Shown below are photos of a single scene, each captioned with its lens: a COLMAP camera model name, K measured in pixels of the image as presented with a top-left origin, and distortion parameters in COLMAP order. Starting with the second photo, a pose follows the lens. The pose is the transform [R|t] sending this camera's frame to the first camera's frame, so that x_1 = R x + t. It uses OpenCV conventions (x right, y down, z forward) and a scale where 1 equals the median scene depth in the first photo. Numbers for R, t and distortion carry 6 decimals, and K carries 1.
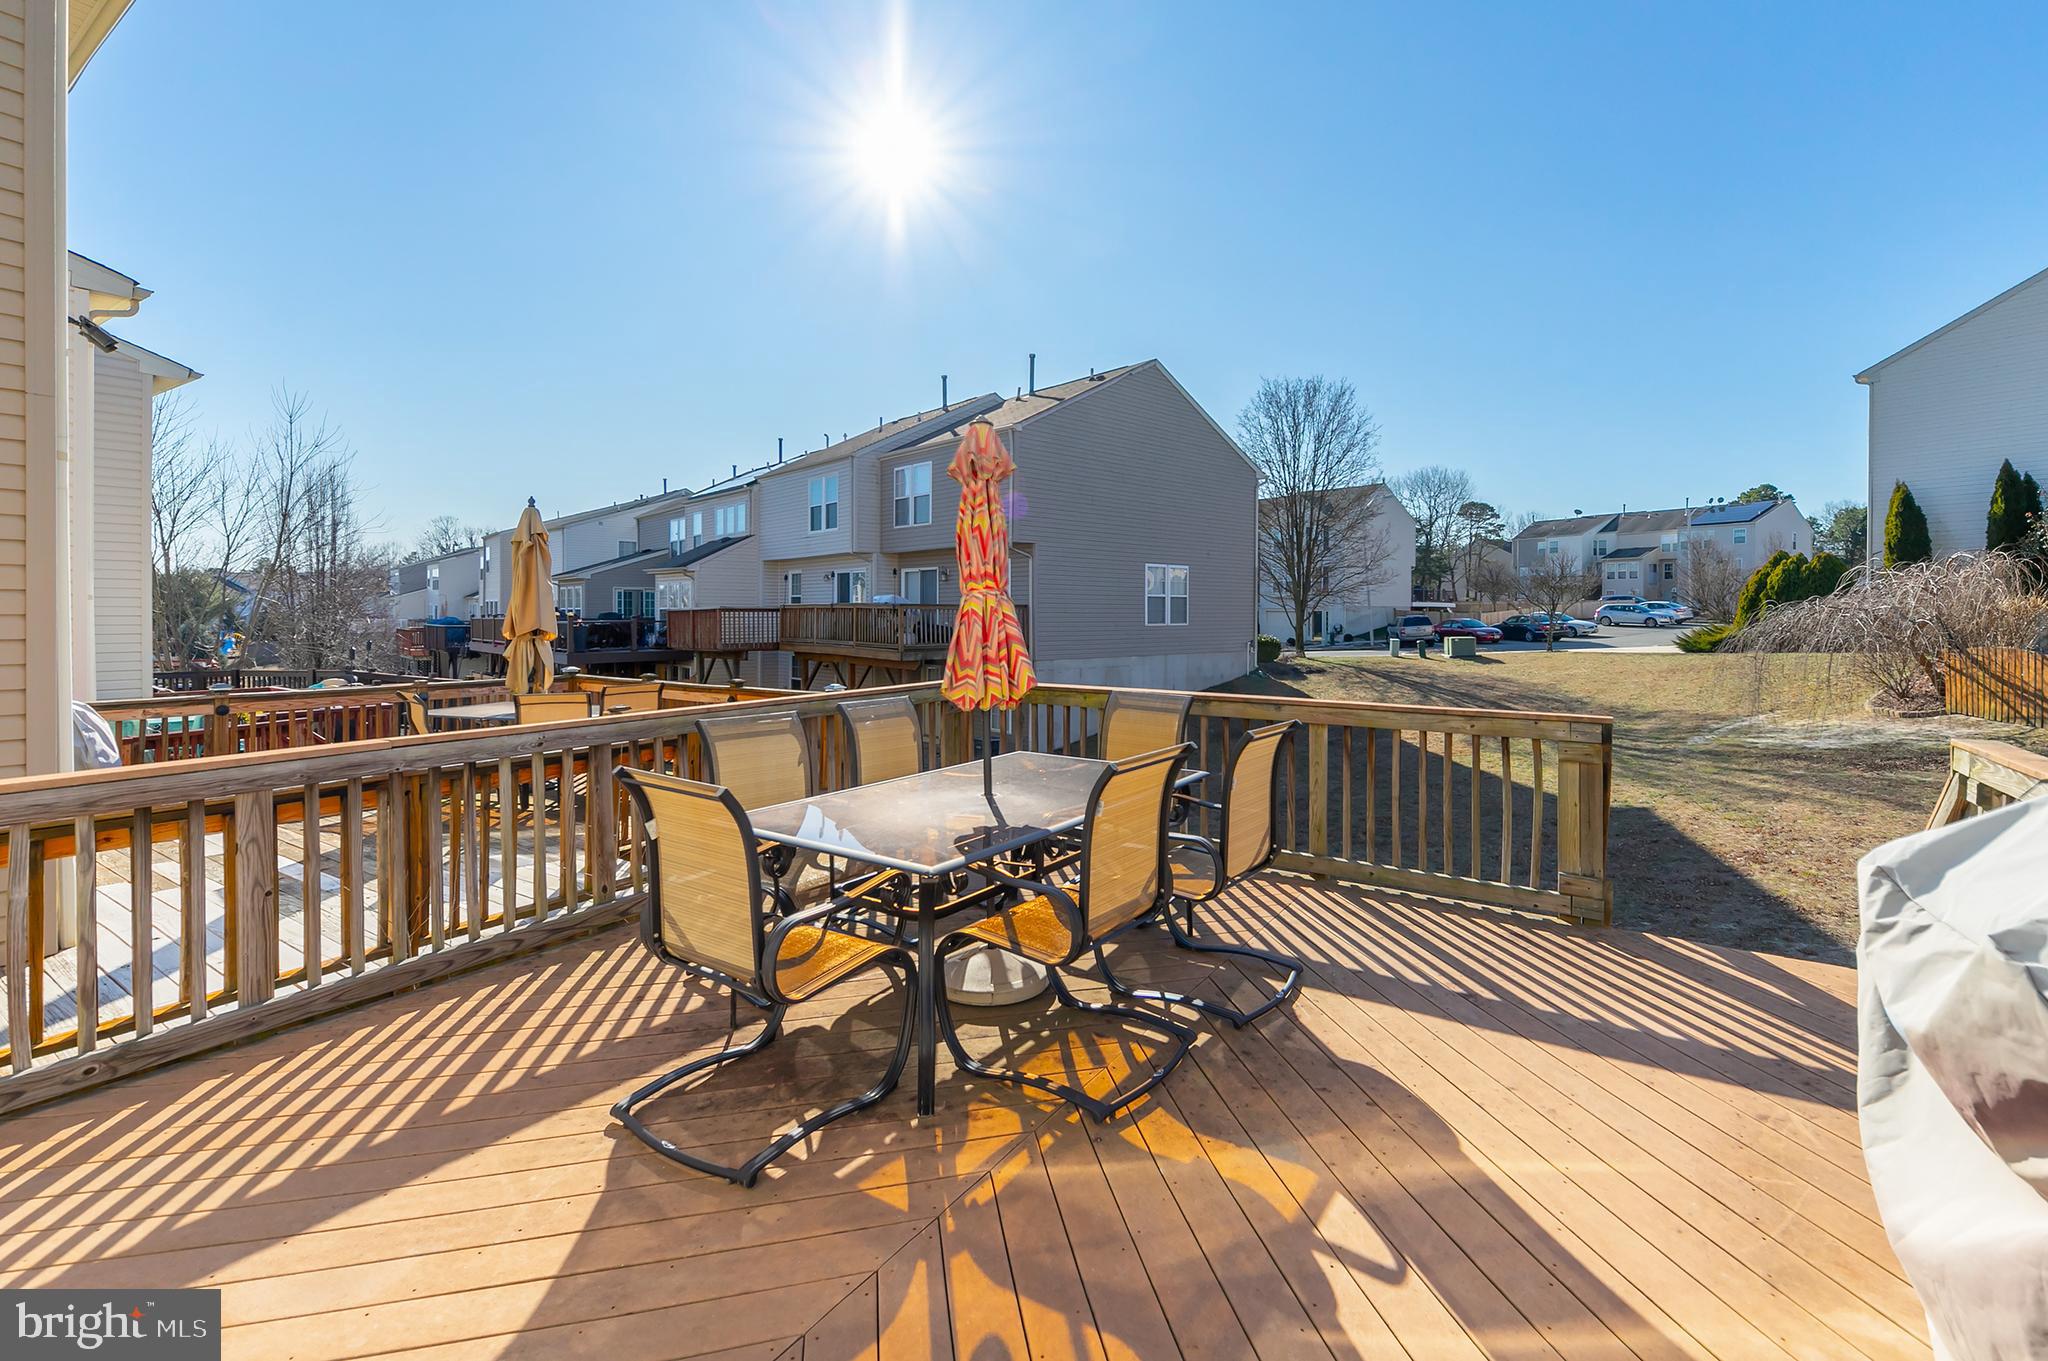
lens RADIAL K [[828.5, 0, 1029.7], [0, 828.5, 613.4], [0, 0, 1]] dist [0.000694, 0.000005]
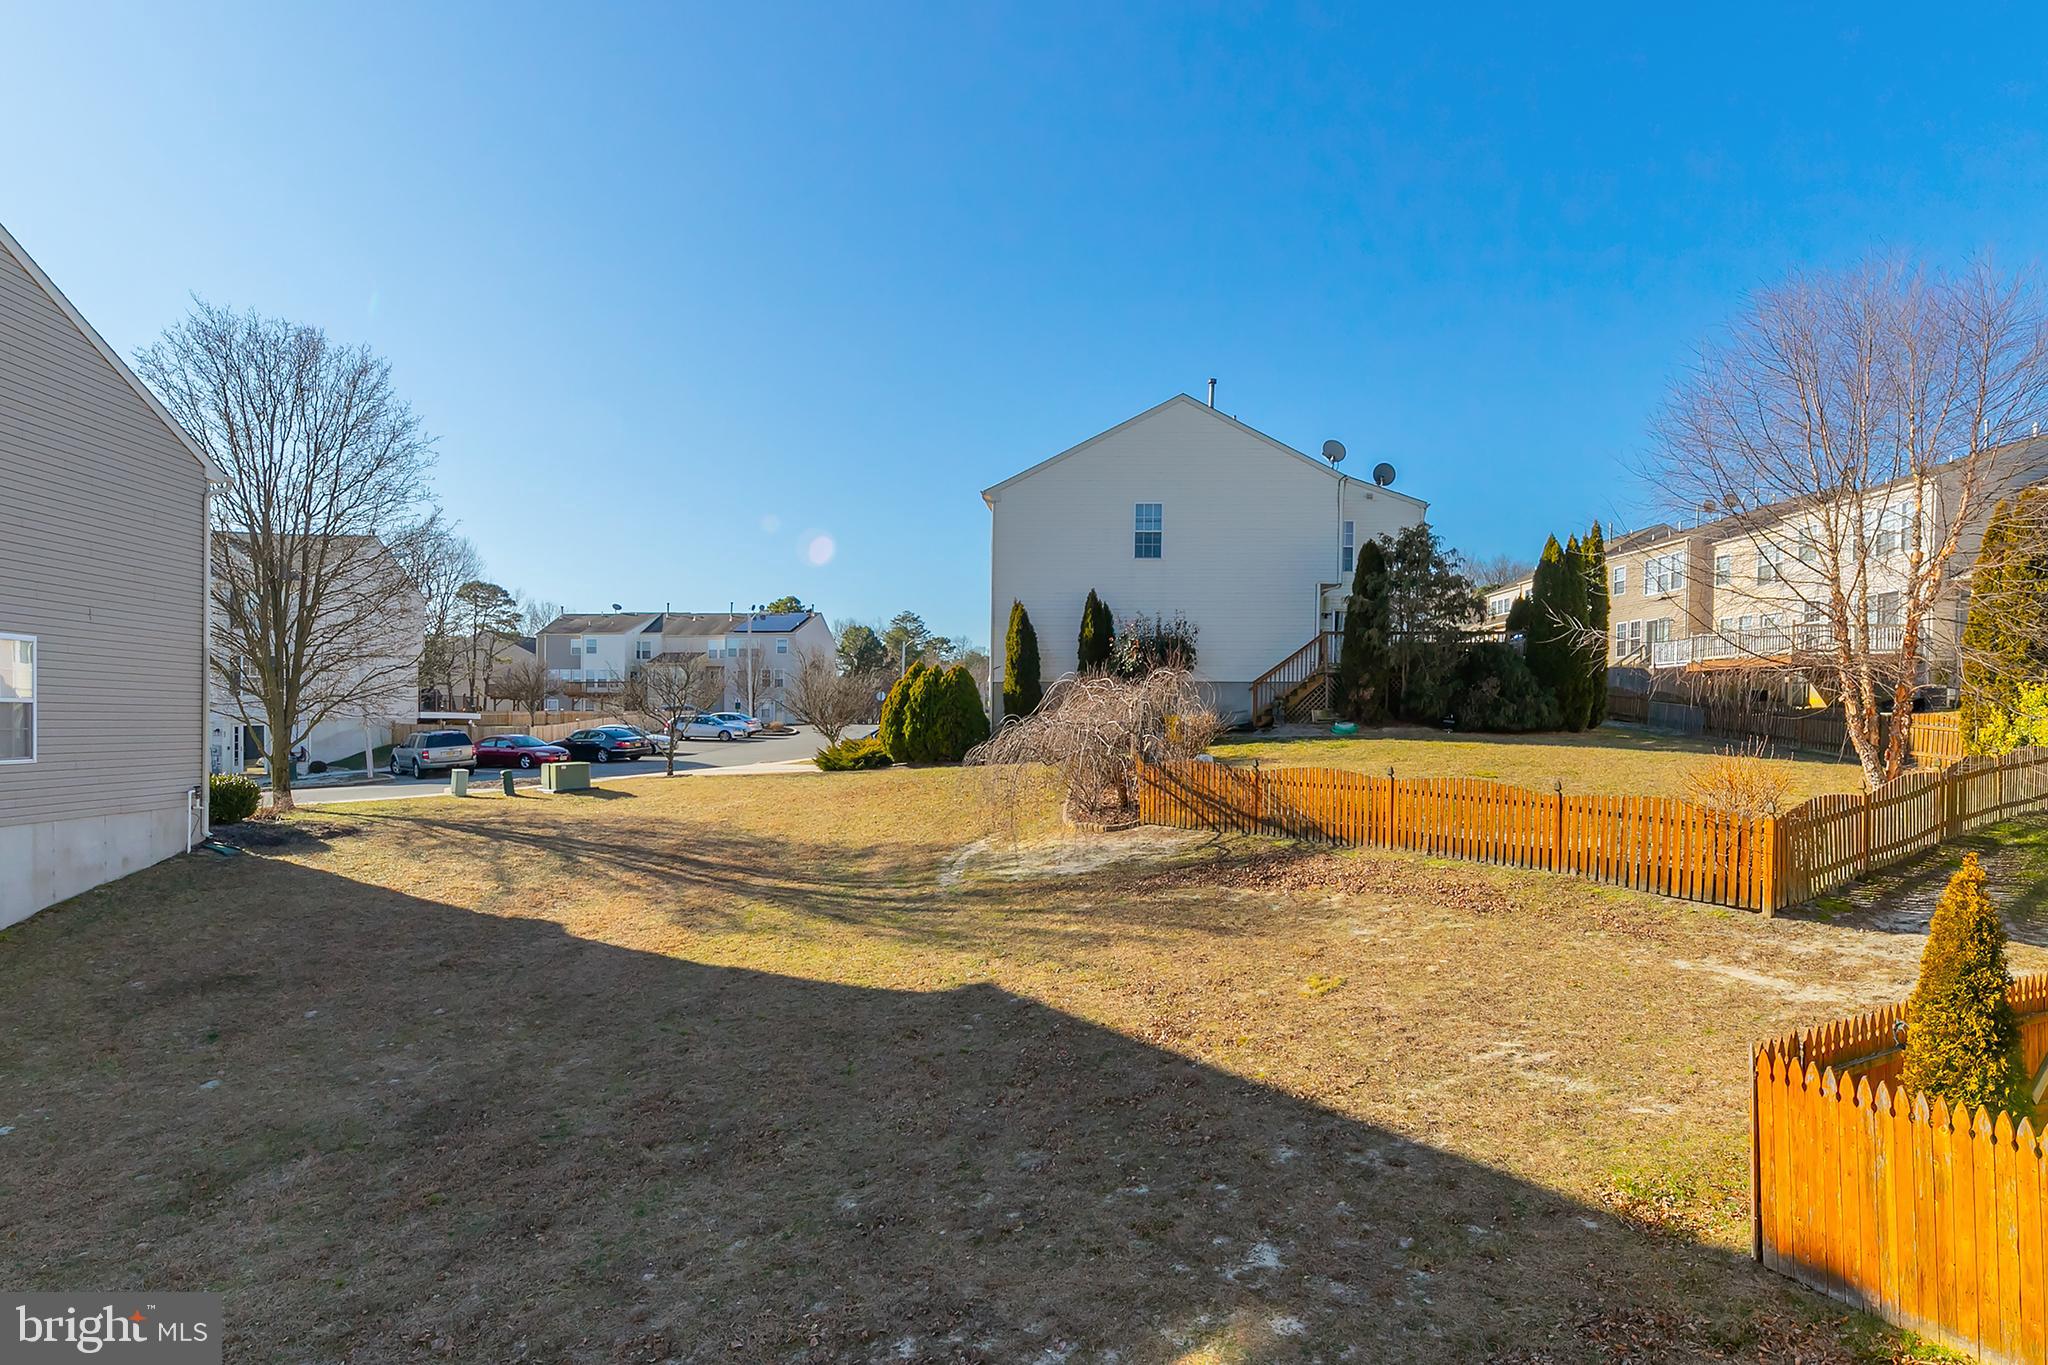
lens RADIAL K [[972.7, 0, 1023.4], [0, 972.7, 725.0], [0, 0, 1]] dist [0.001538, -0.000031]
pose [[0.490436, -0.008503, 0.871436, -0.009319], [0.007524, 0.999956, 0.005522, -0.004098], [-0.871445, 0.003849, 0.490479, 0.188009]]
